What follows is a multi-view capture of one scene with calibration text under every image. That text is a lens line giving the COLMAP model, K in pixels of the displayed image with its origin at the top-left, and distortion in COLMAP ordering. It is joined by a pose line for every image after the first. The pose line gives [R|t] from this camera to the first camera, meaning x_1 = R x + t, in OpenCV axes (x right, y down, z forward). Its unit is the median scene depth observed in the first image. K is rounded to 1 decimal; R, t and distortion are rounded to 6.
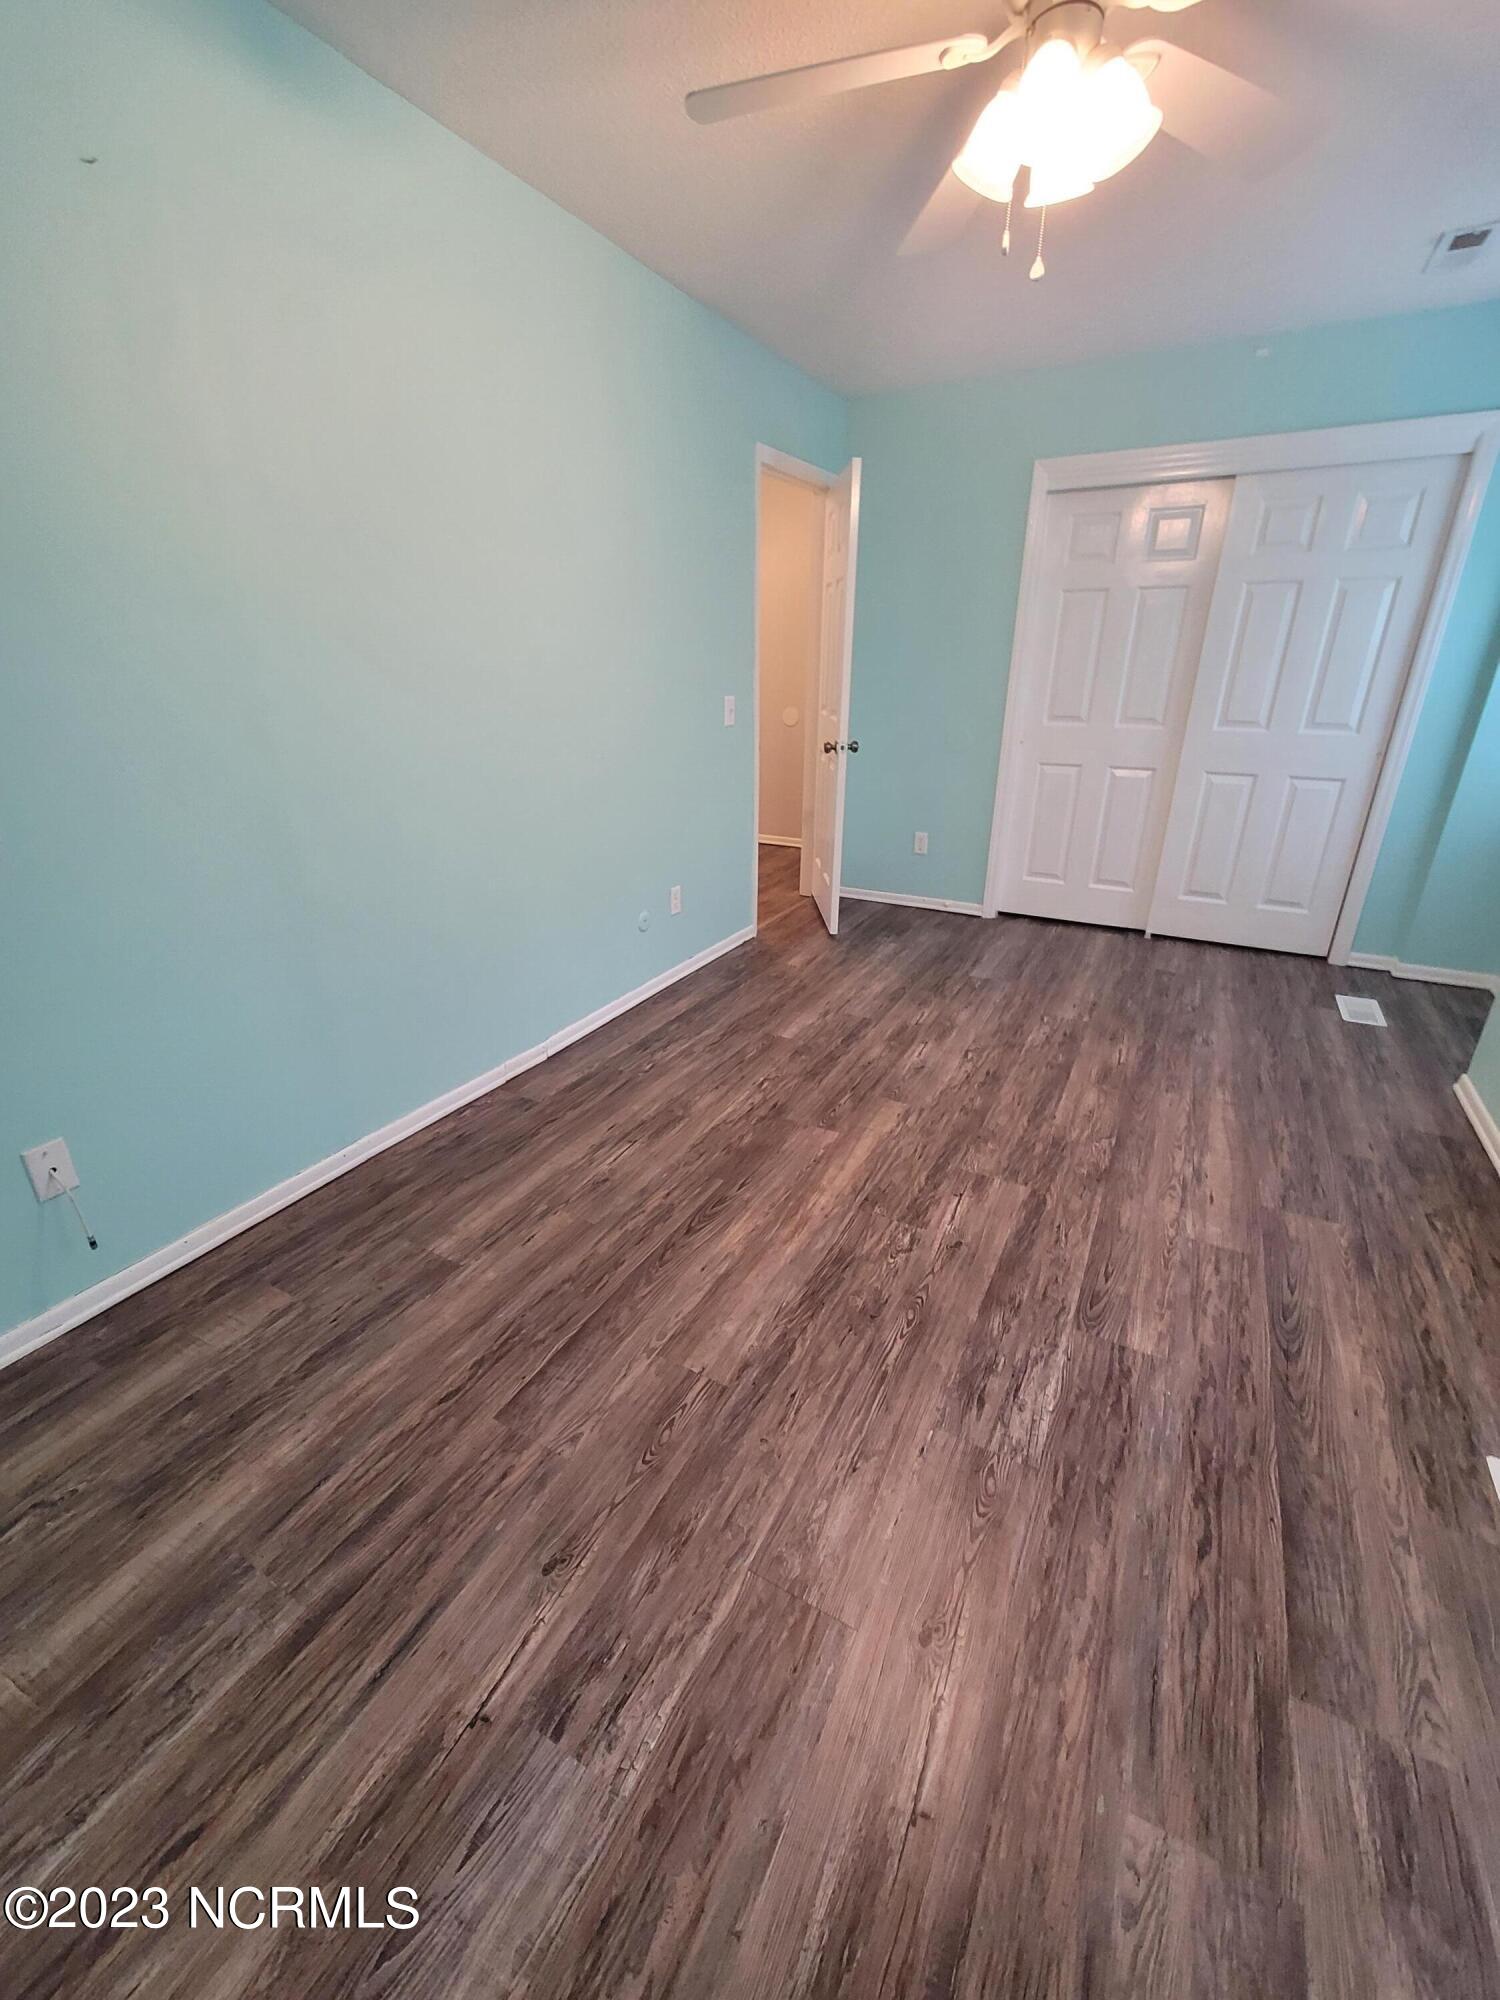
lens RADIAL K [[816.2, 0, 740.1], [0, 816.2, 997.8], [0, 0, 1]] dist [0.001593, -0.001303]
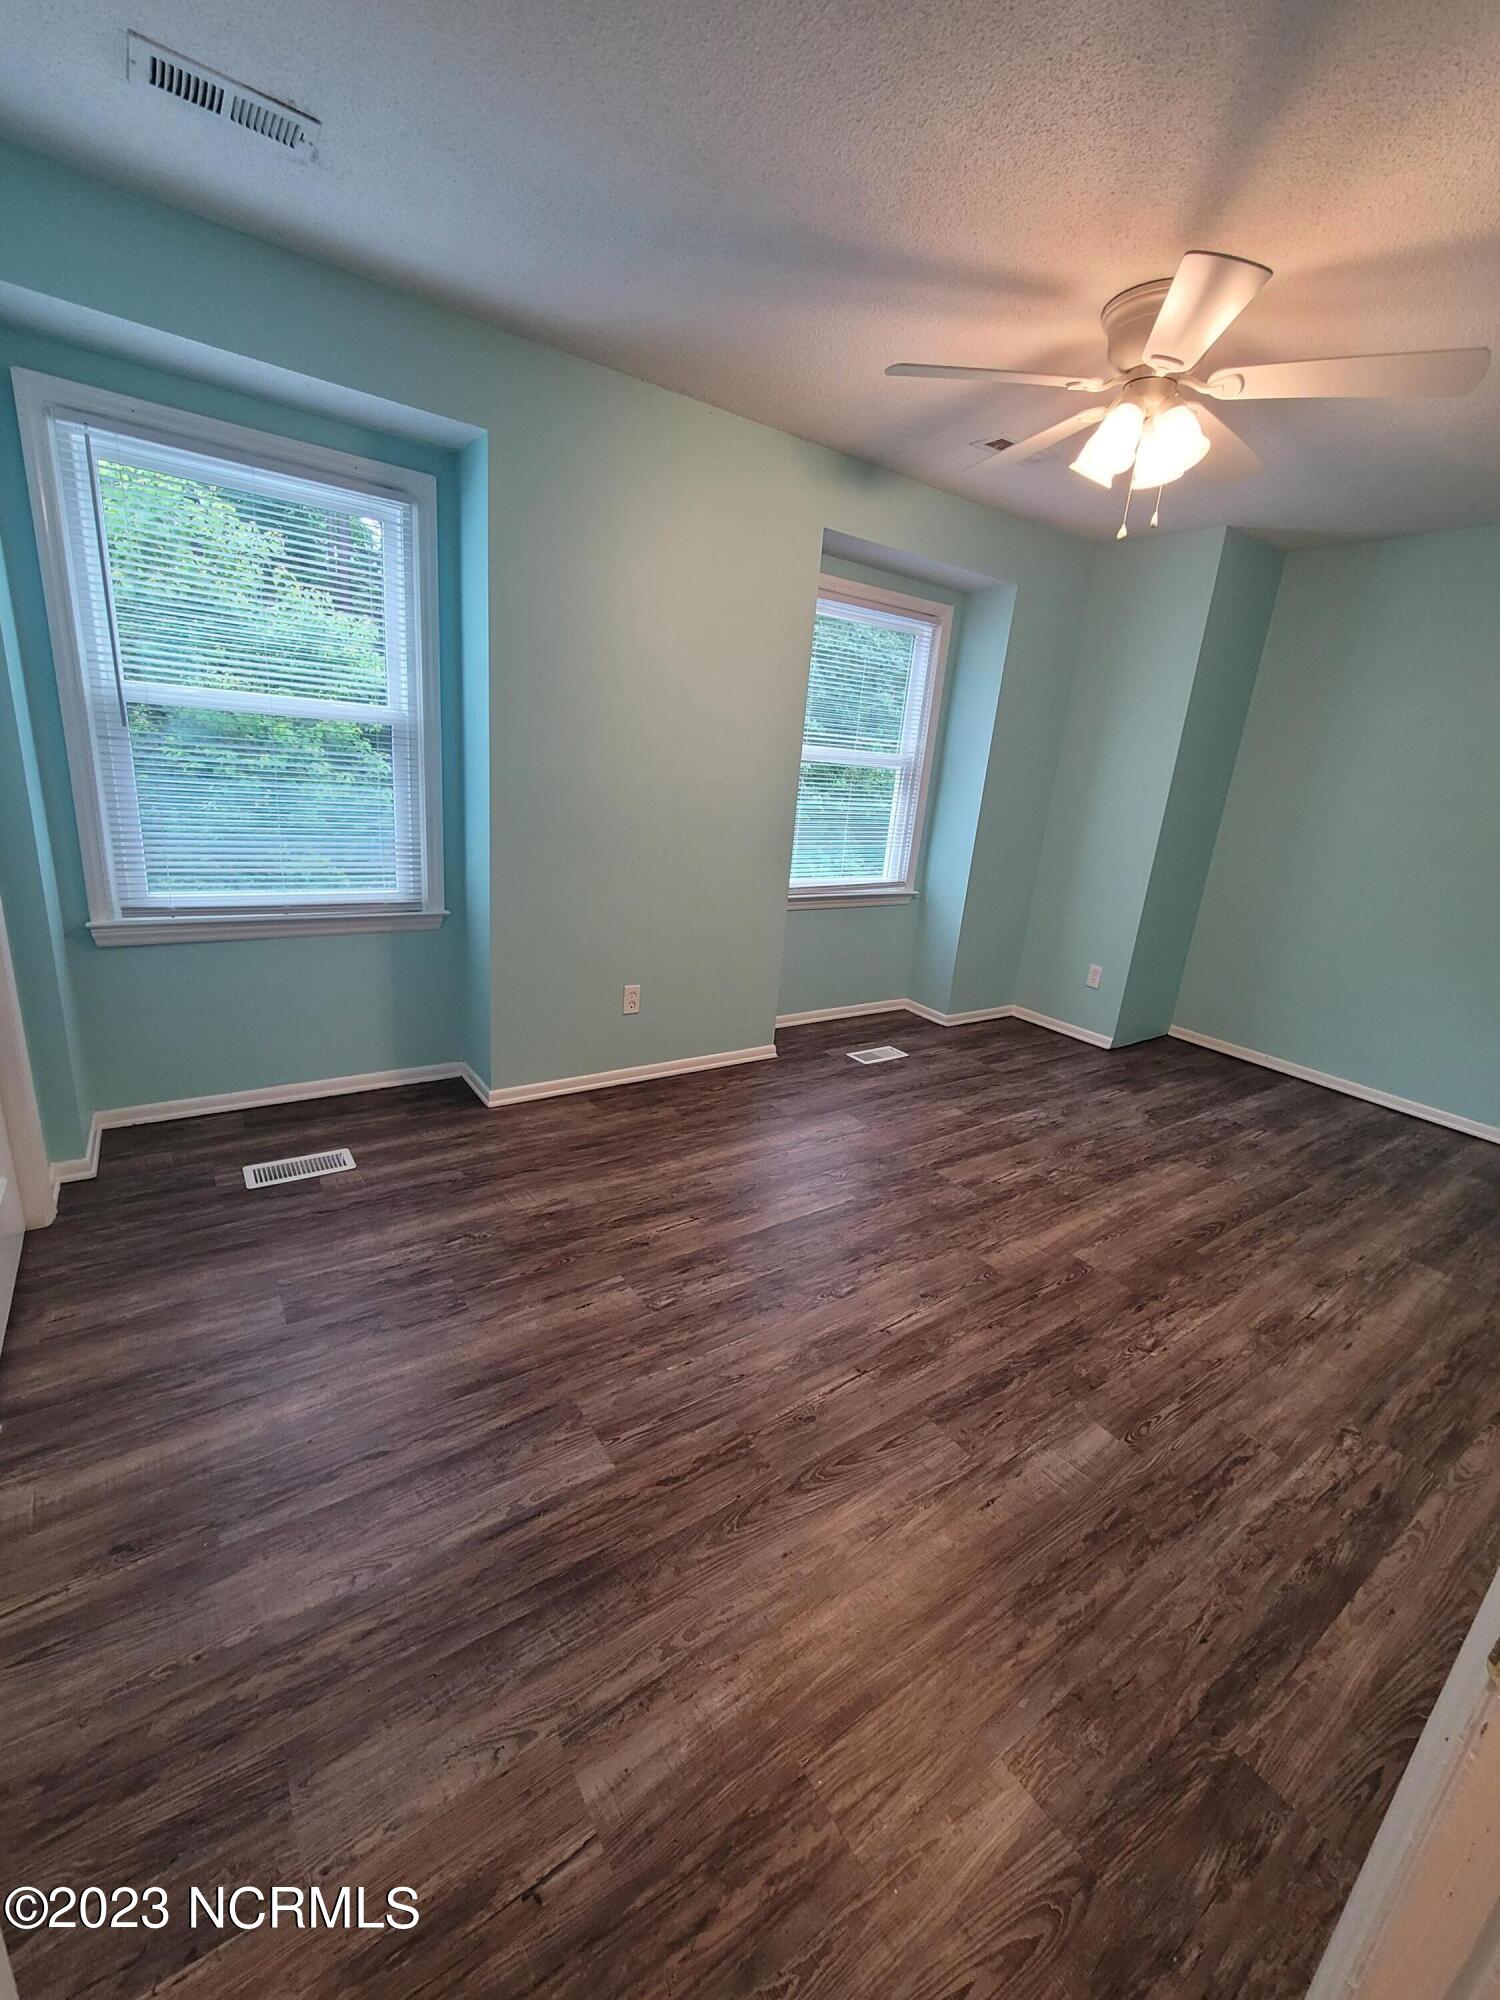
lens RADIAL K [[816.2, 0, 740.1], [0, 816.2, 997.8], [0, 0, 1]] dist [0.001593, -0.001303]
pose [[-0.892495, -0.197498, 0.405521, 0.136217], [0.093548, 0.798450, 0.594749, -0.692860], [-0.441250, 0.568746, -0.694137, 1.633208]]
